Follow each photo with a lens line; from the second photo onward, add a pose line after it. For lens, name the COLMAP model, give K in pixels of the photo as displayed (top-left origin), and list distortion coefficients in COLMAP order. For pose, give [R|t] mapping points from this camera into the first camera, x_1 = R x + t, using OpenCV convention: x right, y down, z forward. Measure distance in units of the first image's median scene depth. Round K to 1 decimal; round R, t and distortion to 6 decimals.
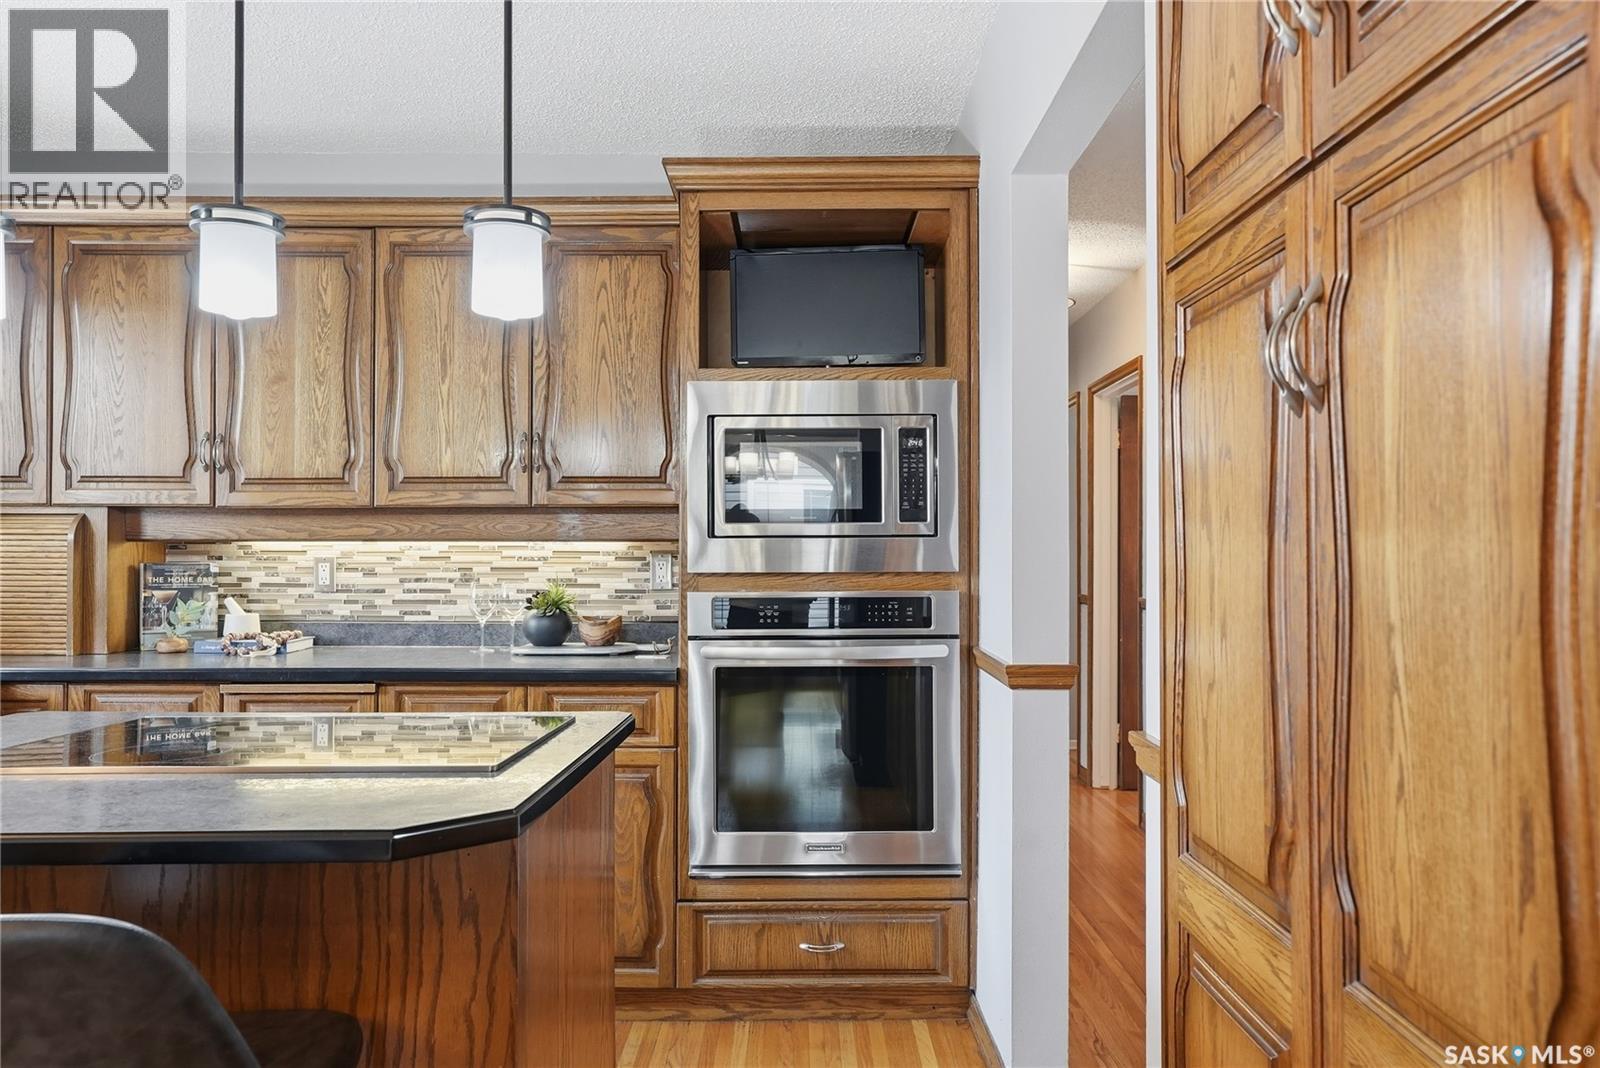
lens RADIAL K [[1098.6, 0, 800.6], [0, 1098.6, 527.3], [0, 0, 1]] dist [-0.000244, 0.003070]
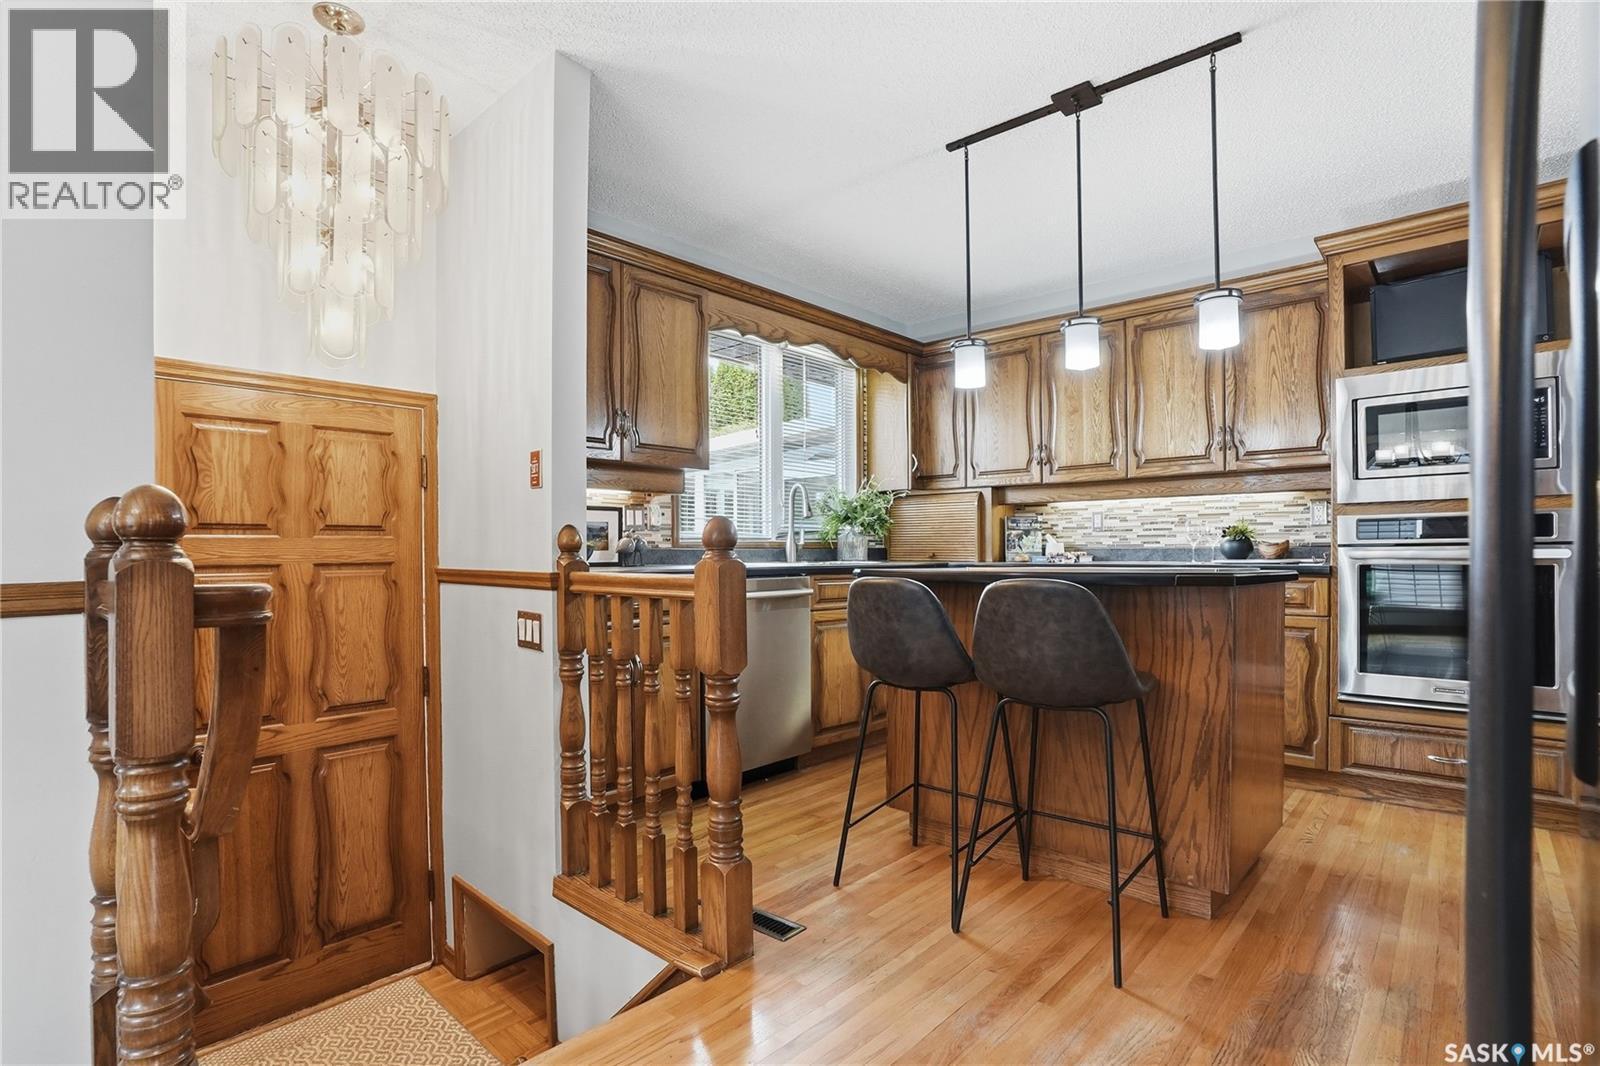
lens RADIAL K [[767.7, 0, 797.2], [0, 767.7, 557.9], [0, 0, 1]] dist [-0.071238, 0.029551]
pose [[0.737042, 0.001842, -0.675844, 0.039760], [0.019545, 0.999520, 0.024040, 0.069136], [0.675564, -0.030928, 0.736652, -0.250773]]
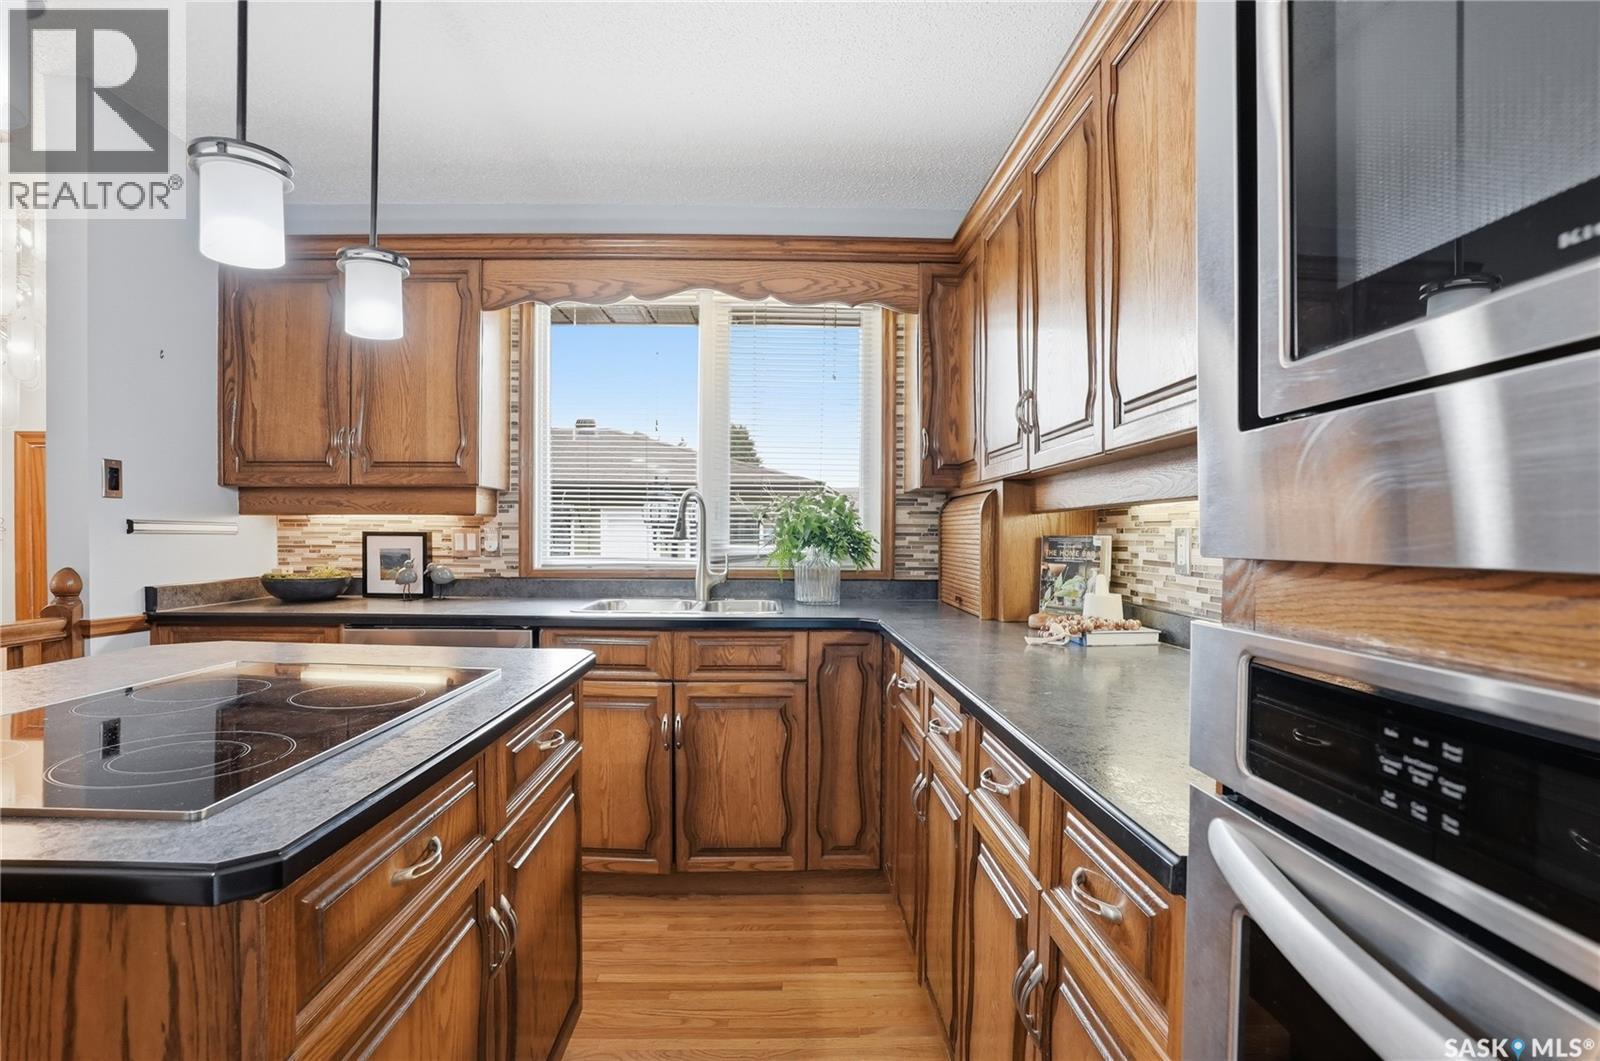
lens RADIAL K [[767.7, 0, 797.2], [0, 767.7, 555.4], [0, 0, 1]] dist [-0.071238, 0.029551]
pose [[0.032700, 0.026763, -0.999107, 0.087648], [0.014279, 0.999527, 0.027241, 0.030204], [0.999363, -0.015157, 0.032302, 0.787922]]
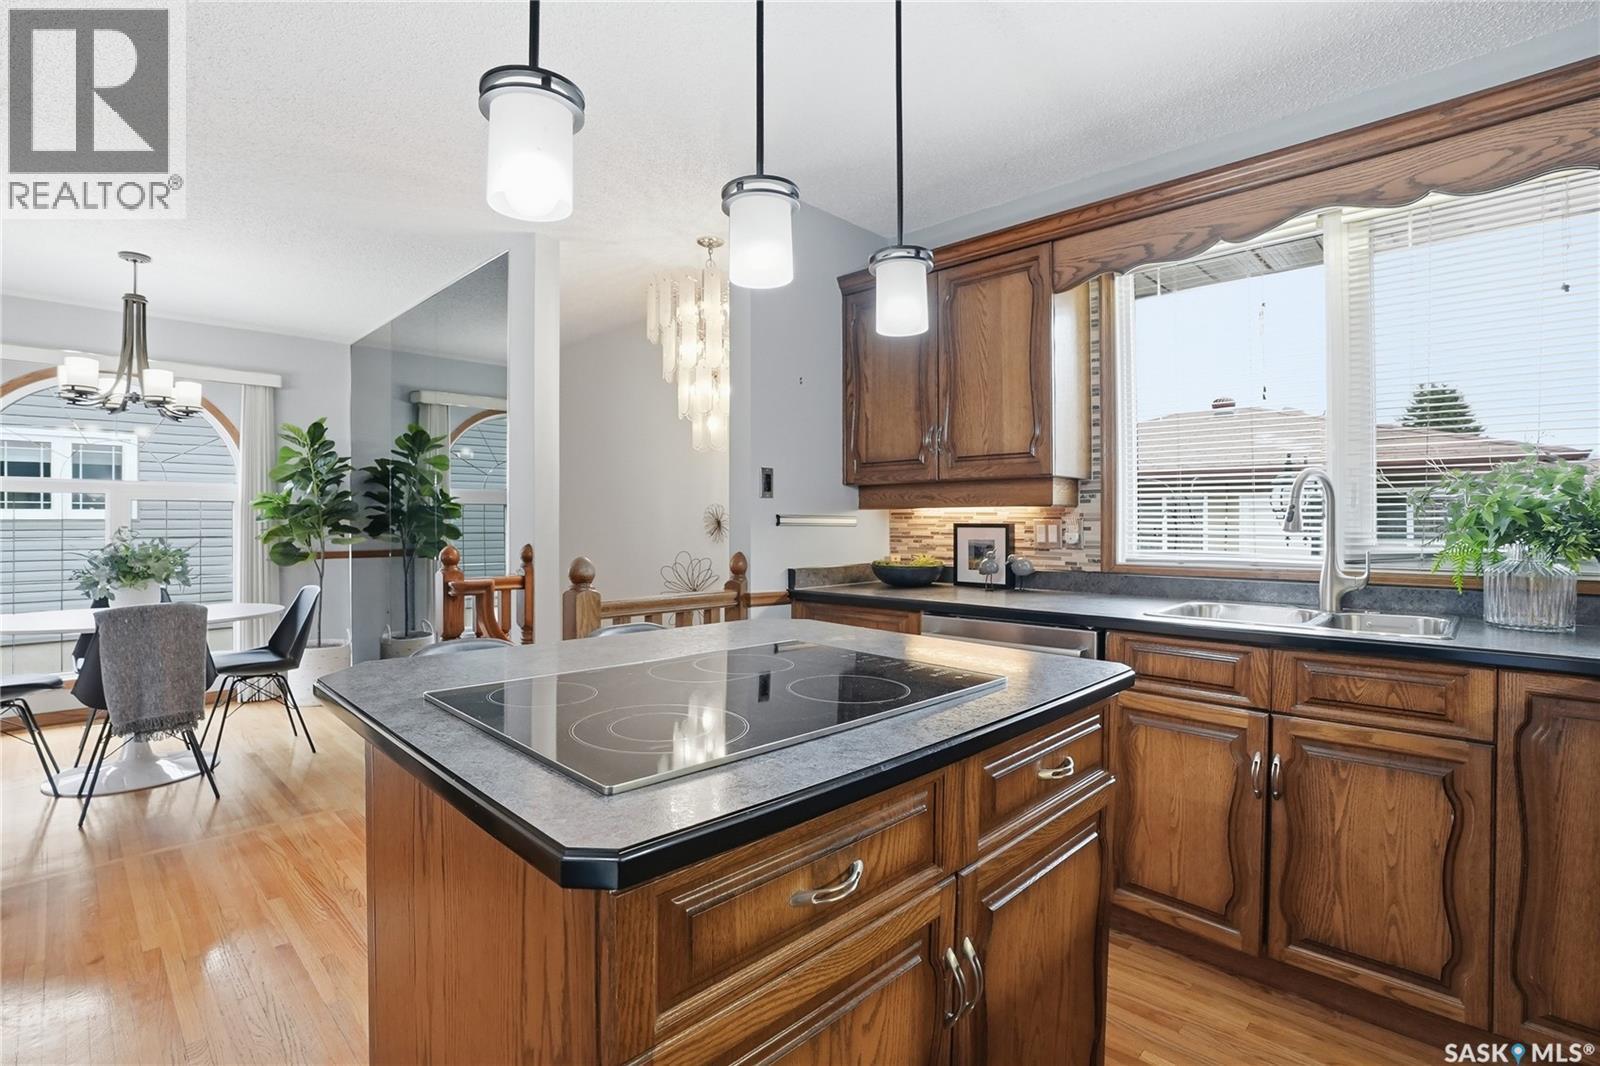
lens RADIAL K [[760.0, 0, 800.8], [0, 760.0, 527.9], [0, 0, 1]] dist [-0.067536, 0.027056]
pose [[-0.692942, 0.003468, -0.720985, -0.000647], [0.013031, 0.999885, -0.007715, 0.029256], [0.720875, -0.014741, -0.692908, 0.826602]]
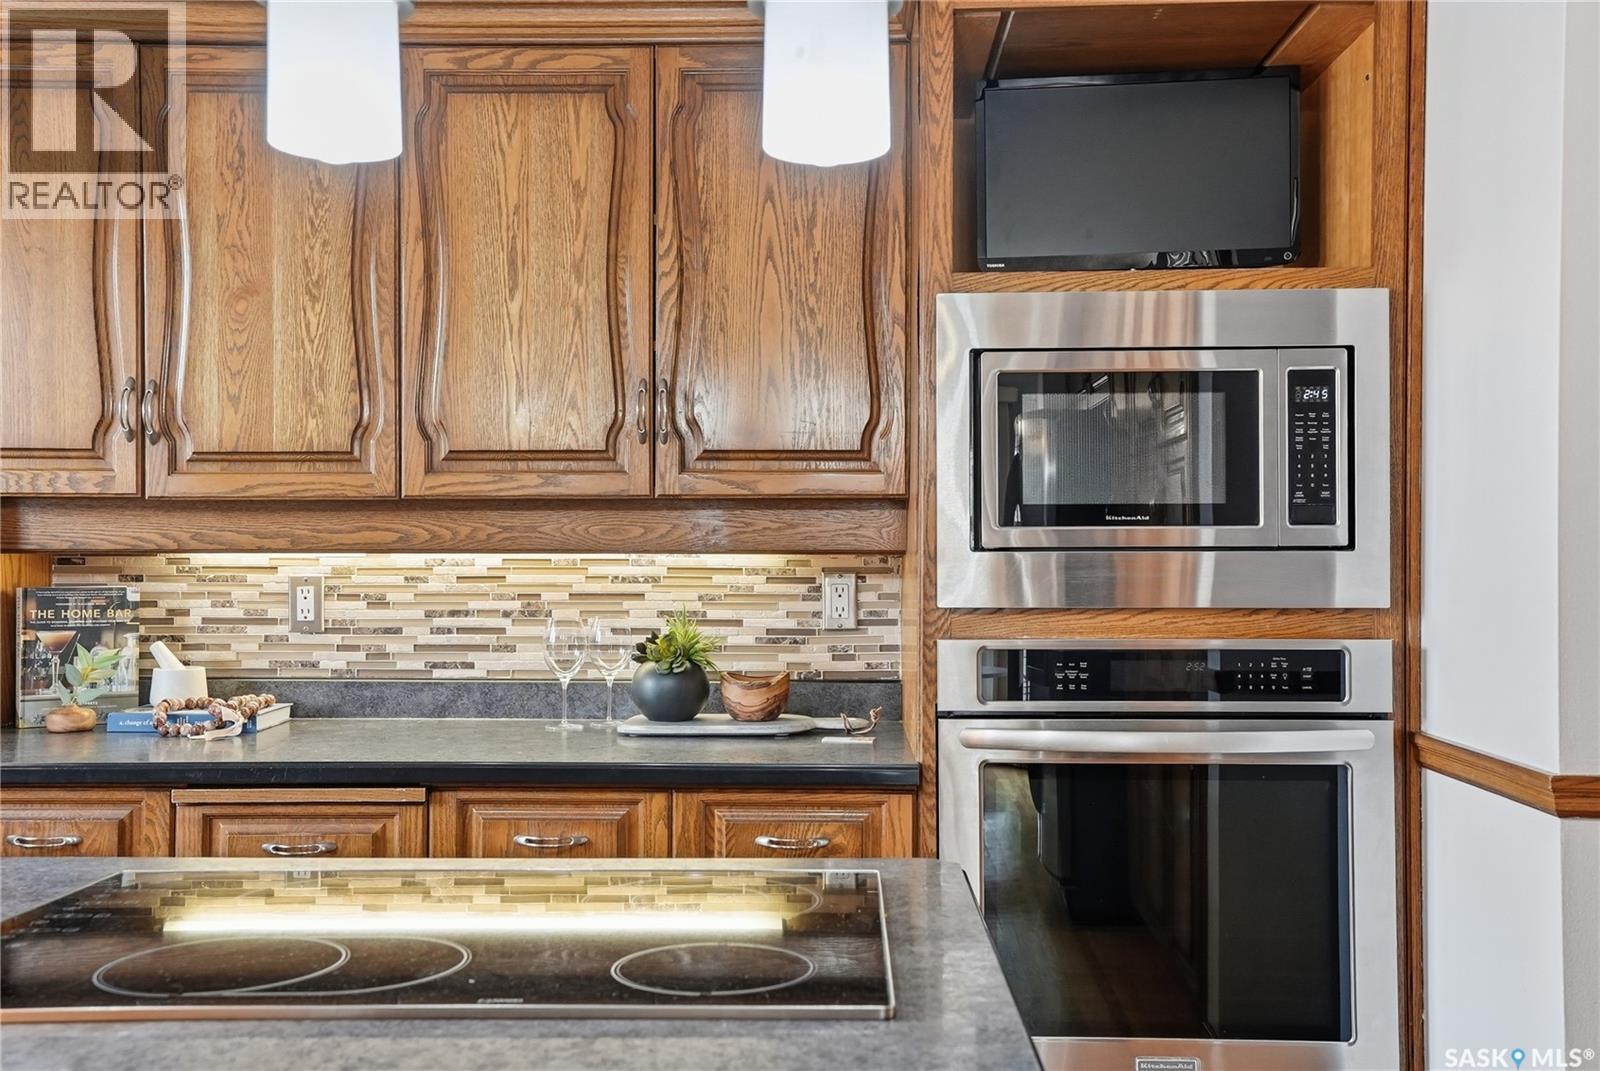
lens RADIAL K [[1543.0, 0, 800.0], [0, 1543.0, 535.5], [0, 0, 1]] dist [0.057377, 0.002747]
pose [[0.999779, 0.001098, -0.020975, -0.143680], [-0.000867, 0.999939, 0.011007, -0.007371], [0.020986, -0.010986, 0.999719, 0.125849]]
